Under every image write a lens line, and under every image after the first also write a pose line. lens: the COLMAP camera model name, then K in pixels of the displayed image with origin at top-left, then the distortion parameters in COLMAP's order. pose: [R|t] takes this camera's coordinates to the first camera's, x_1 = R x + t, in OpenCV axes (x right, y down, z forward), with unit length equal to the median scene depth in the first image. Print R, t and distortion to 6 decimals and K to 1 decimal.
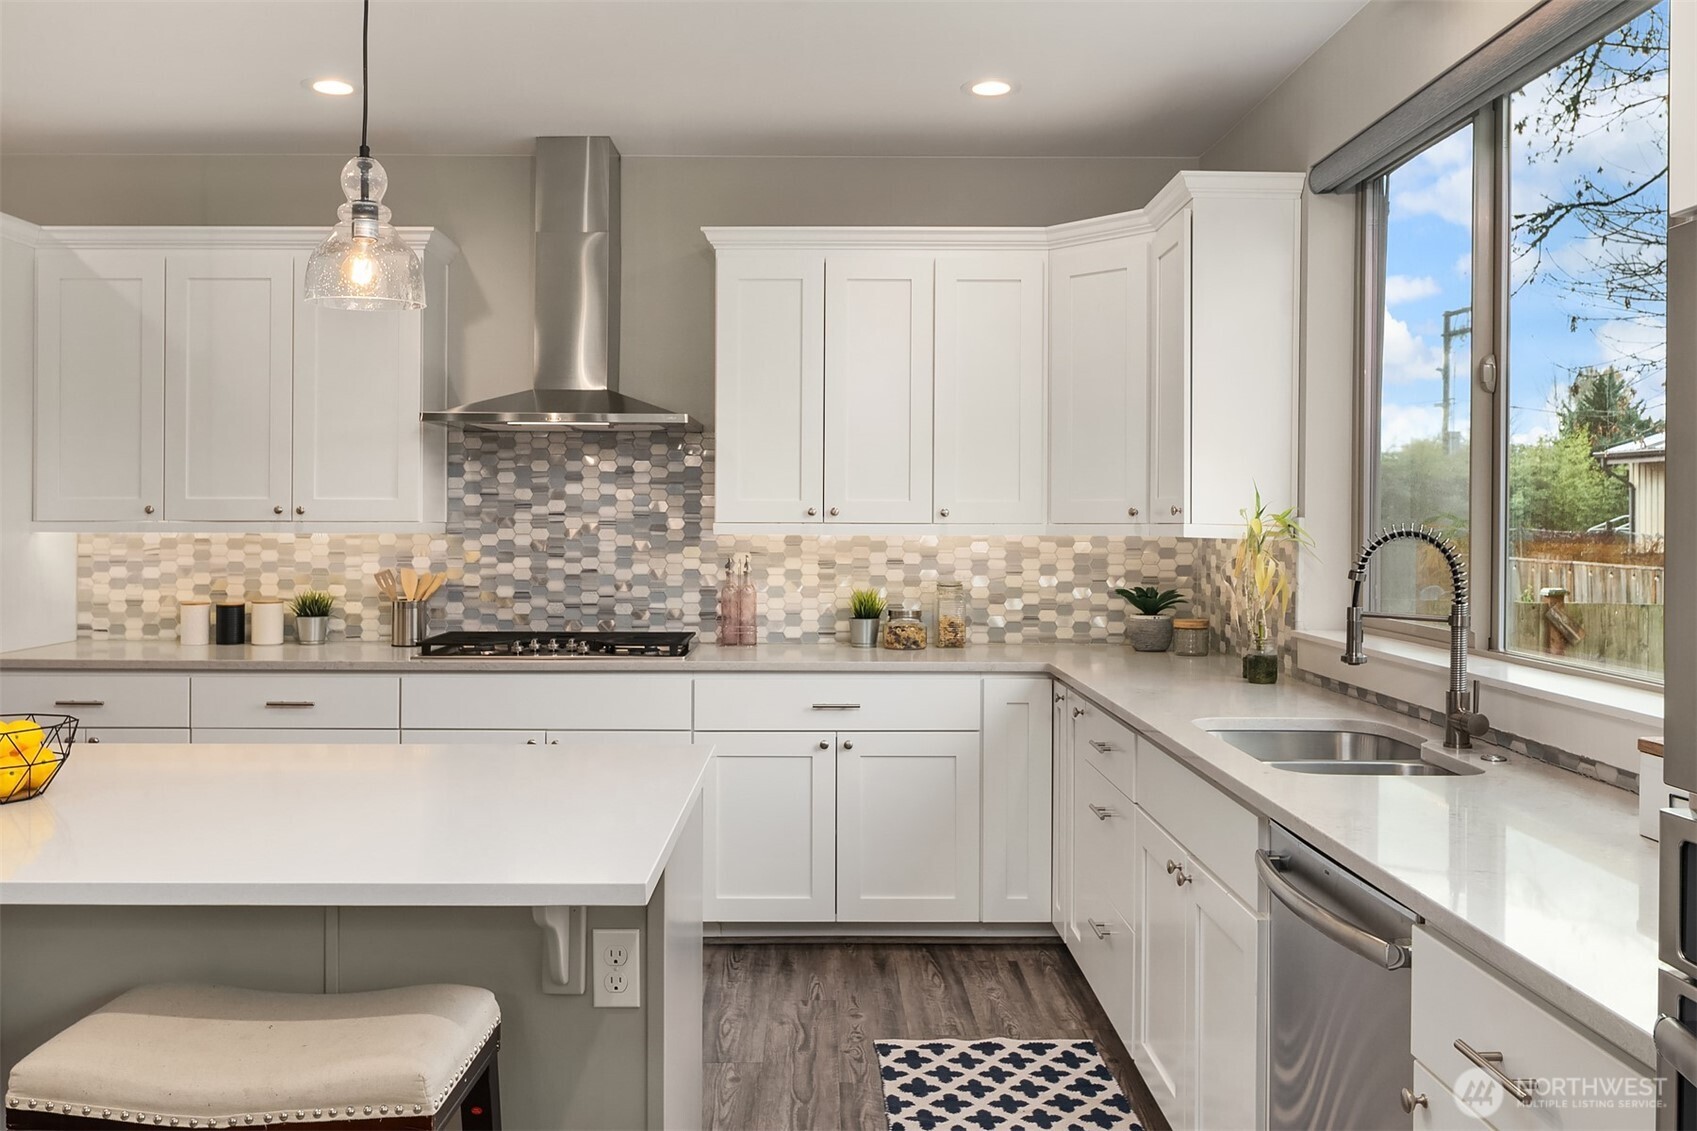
lens RADIAL K [[1427.3, 0, 840.8], [0, 1427.3, 525.4], [0, 0, 1]] dist [0.003846, 0.001164]
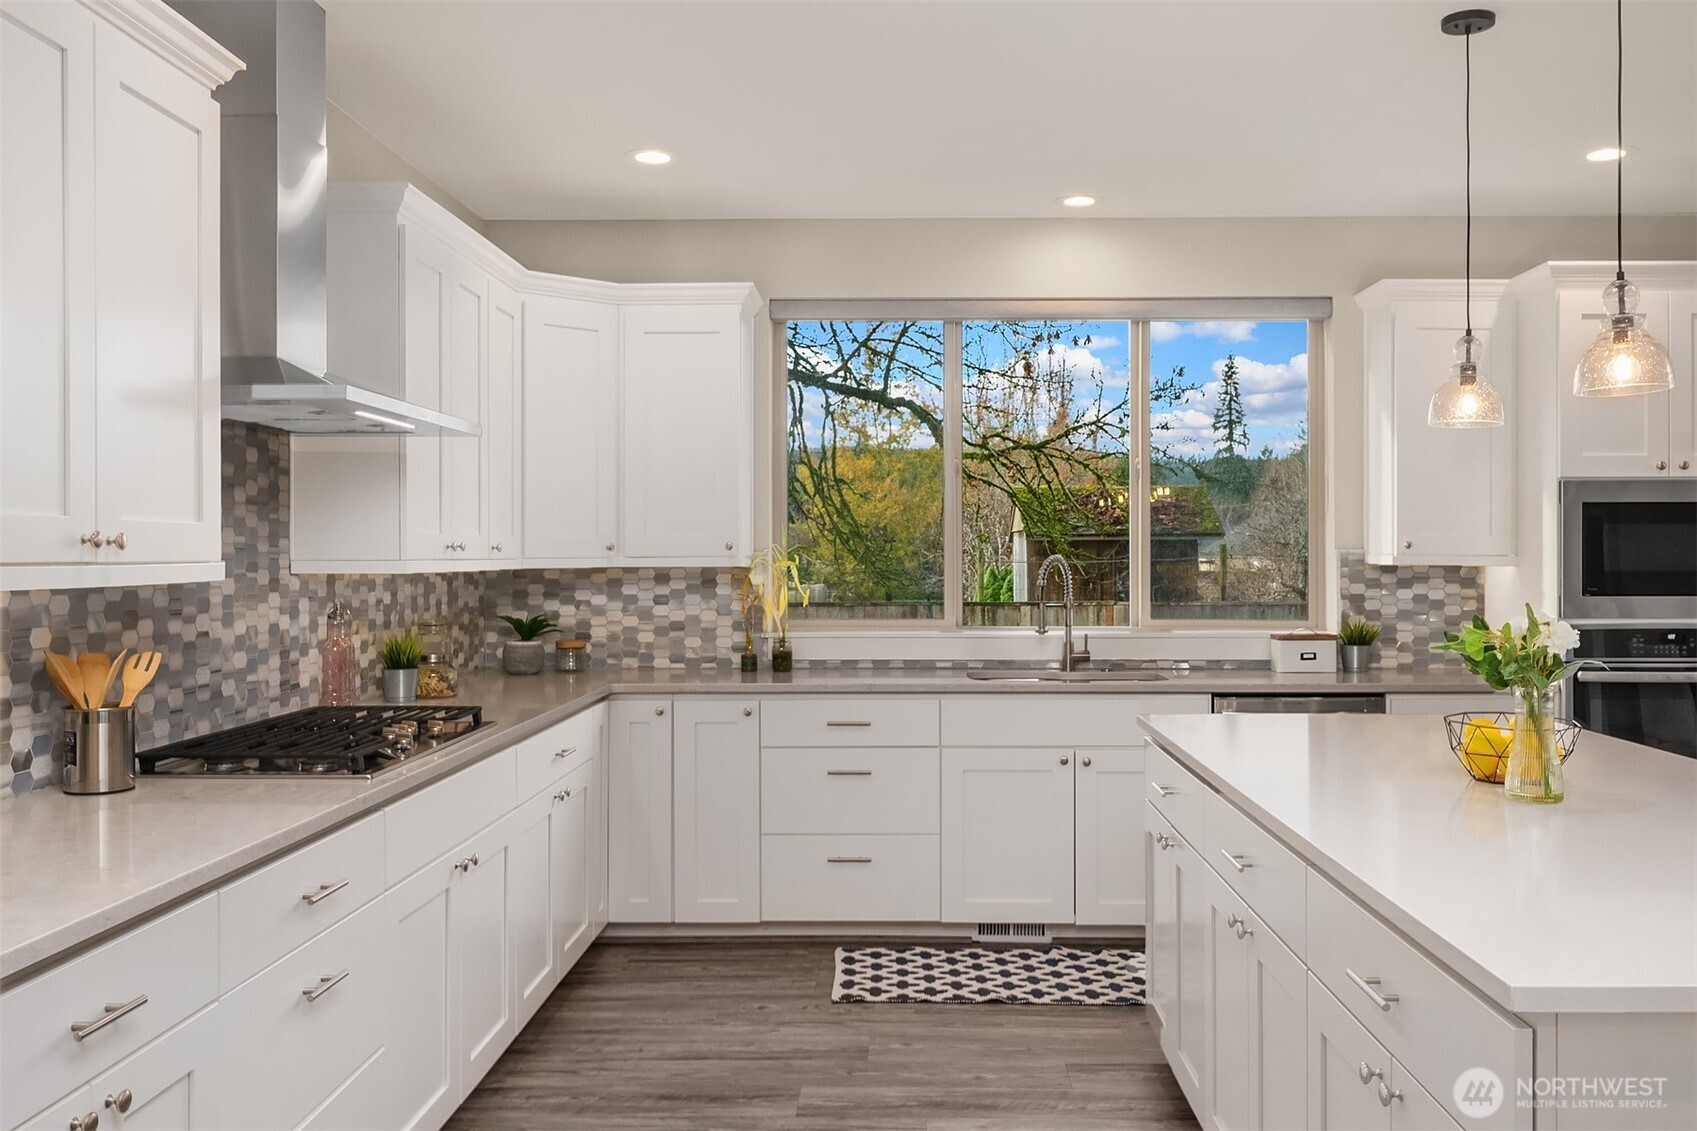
lens RADIAL K [[1427.3, 0, 866.5], [0, 1427.3, 557.8], [0, 0, 1]] dist [0.003846, 0.001164]
pose [[0.017927, -0.006054, 0.999821, -0.823568], [0.008534, 0.999946, 0.005902, -0.004493], [-0.999803, 0.008426, 0.017978, 0.686892]]
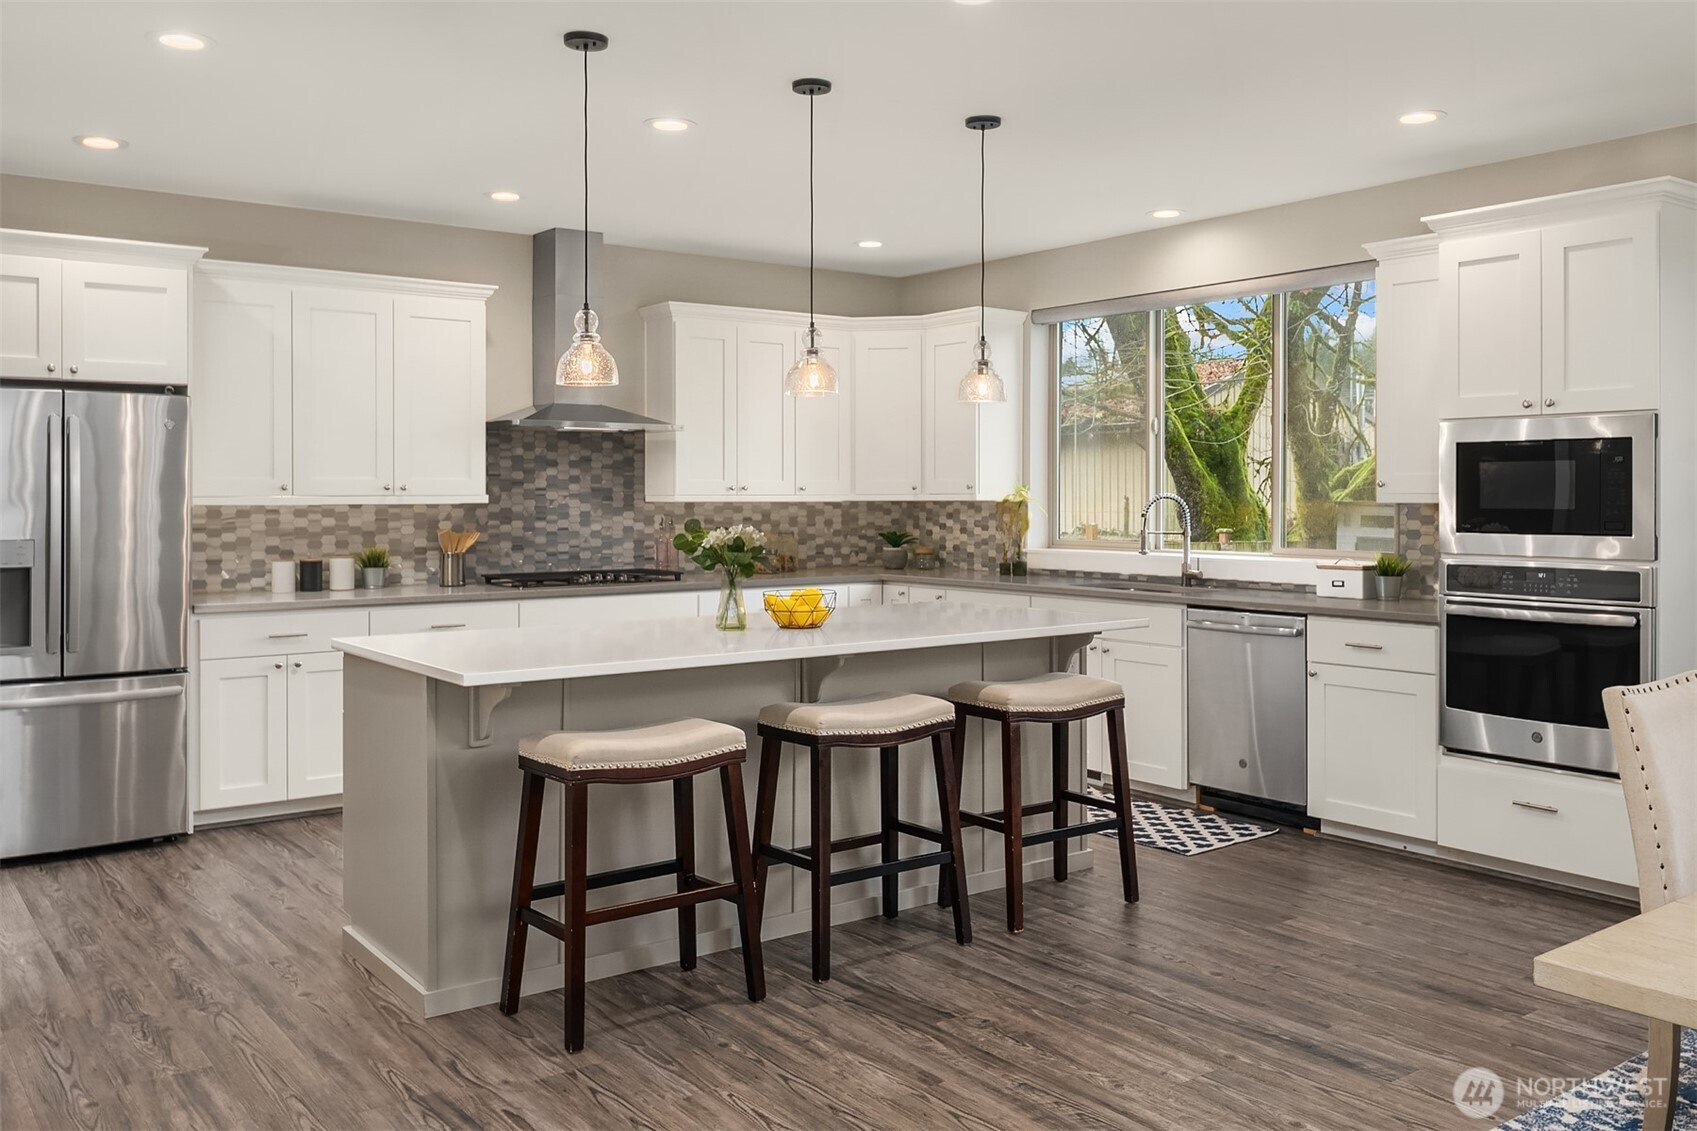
lens RADIAL K [[1427.3, 0, 879.2], [0, 1427.3, 496.3], [0, 0, 1]] dist [0.003846, 0.001164]
pose [[0.797804, -0.005306, 0.602893, -0.786574], [0.007707, 0.999969, -0.001399, 0.003502], [-0.602867, 0.005763, 0.797821, -0.332357]]
